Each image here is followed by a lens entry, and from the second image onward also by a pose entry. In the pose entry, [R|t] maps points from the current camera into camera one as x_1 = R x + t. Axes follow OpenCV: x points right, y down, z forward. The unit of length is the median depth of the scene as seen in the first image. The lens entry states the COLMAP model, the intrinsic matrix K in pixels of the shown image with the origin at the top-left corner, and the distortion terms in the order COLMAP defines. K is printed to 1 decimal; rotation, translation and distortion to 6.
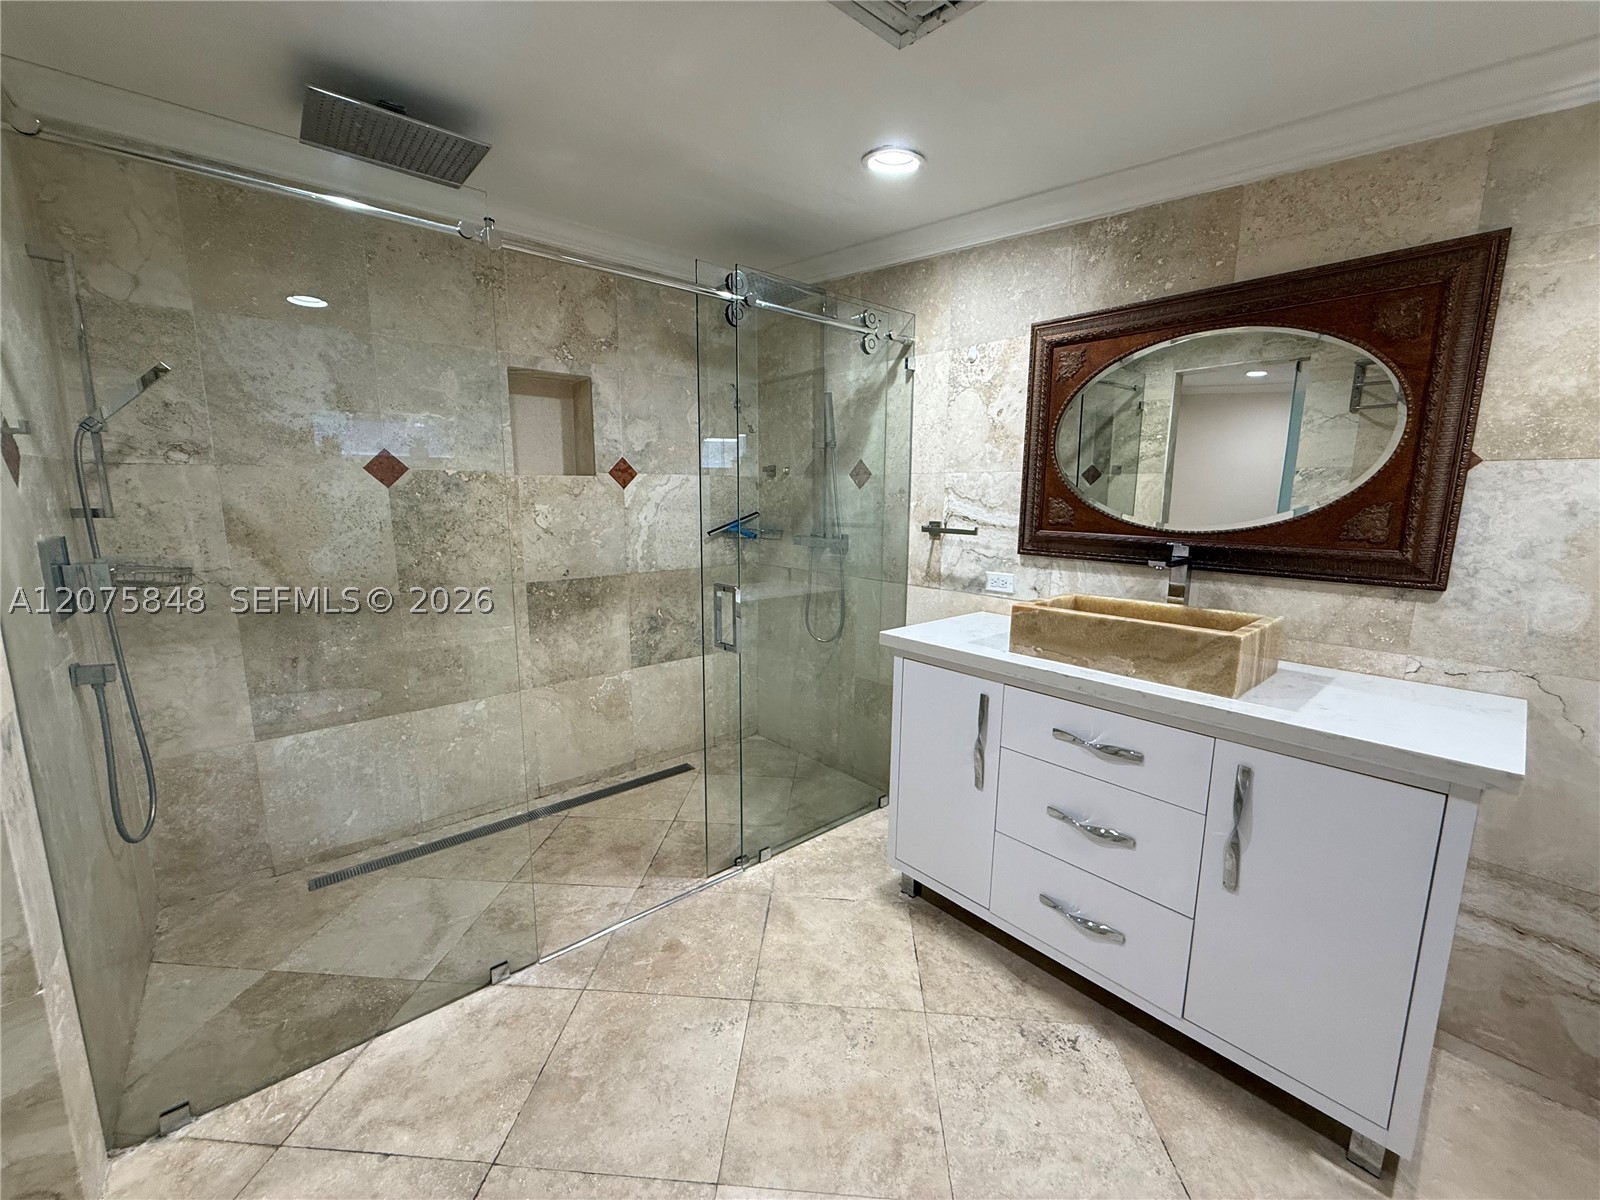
lens RADIAL K [[640.2, 0, 798.7], [0, 640.2, 598.9], [0, 0, 1]] dist [-0.003413, -0.000555]
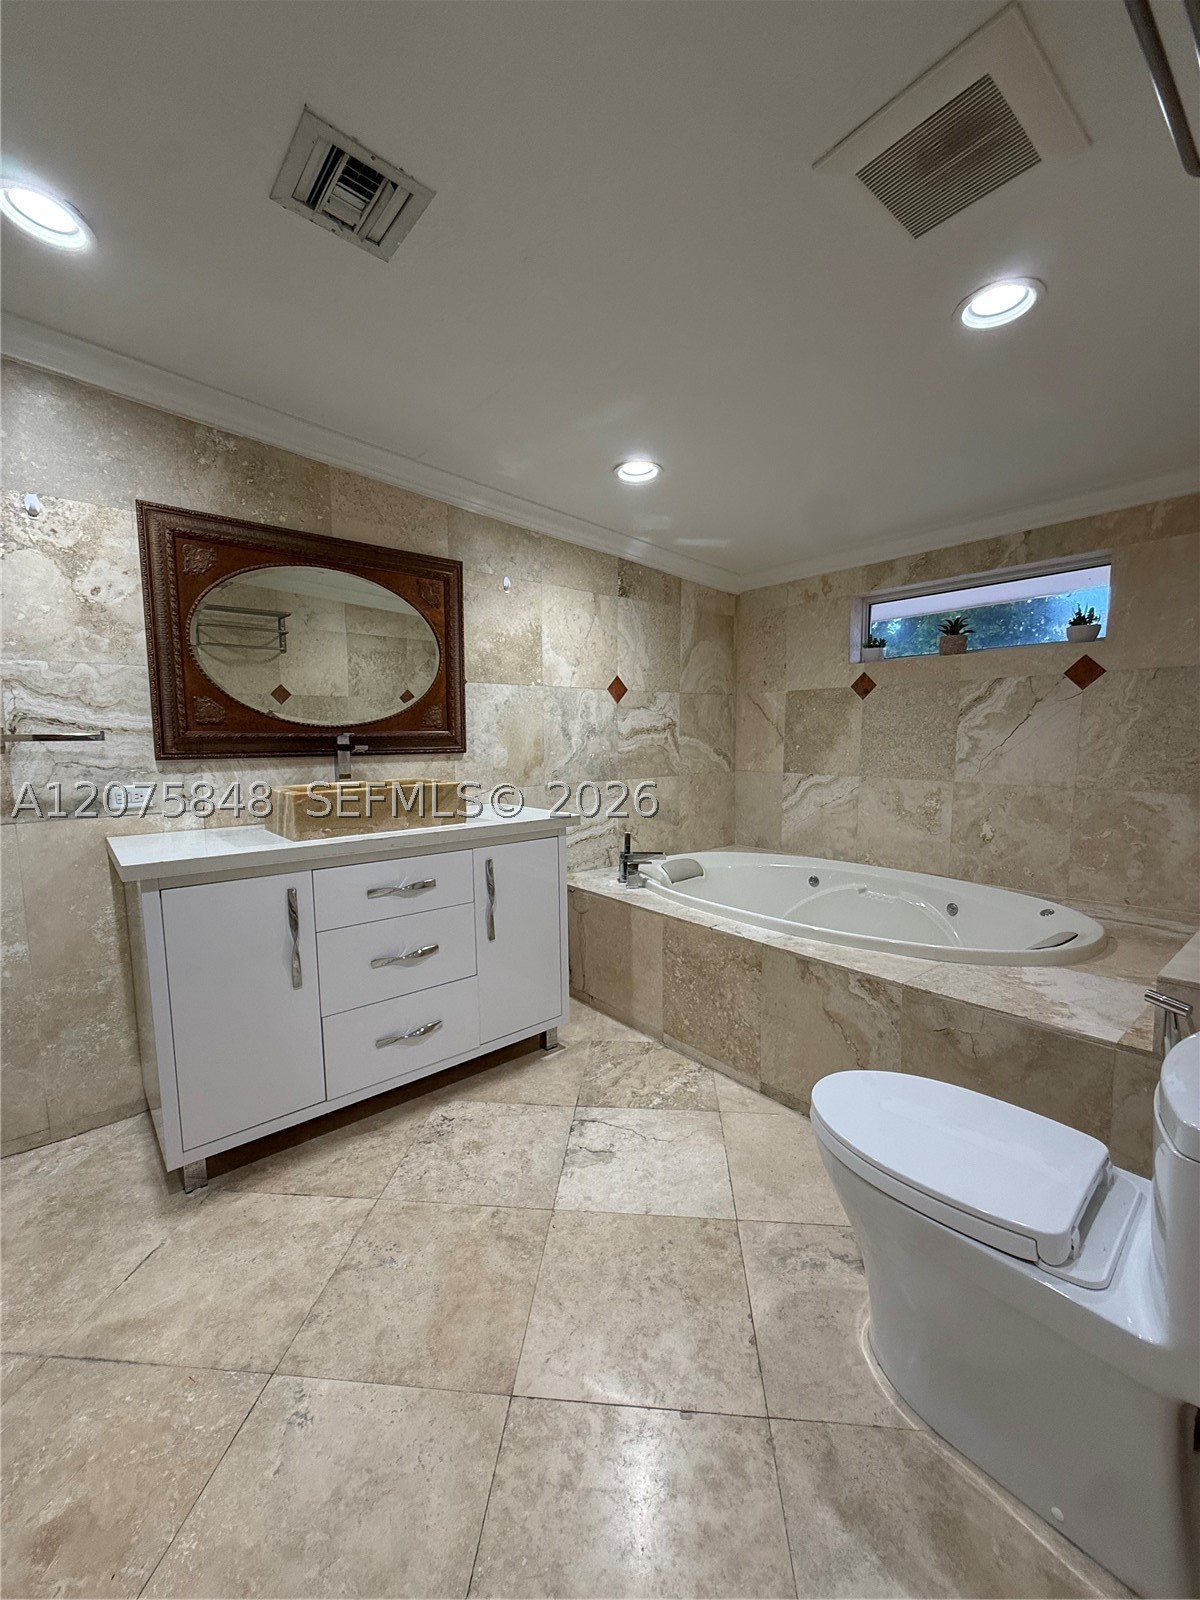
lens RADIAL K [[640.2, 0, 600.9], [0, 640.2, 803.2], [0, 0, 1]] dist [-0.003413, -0.000555]
pose [[0.007749, -0.115044, 0.993330, -0.662891], [0.171346, 0.978821, 0.112027, -0.007585], [-0.985180, 0.169335, 0.027297, 0.487408]]
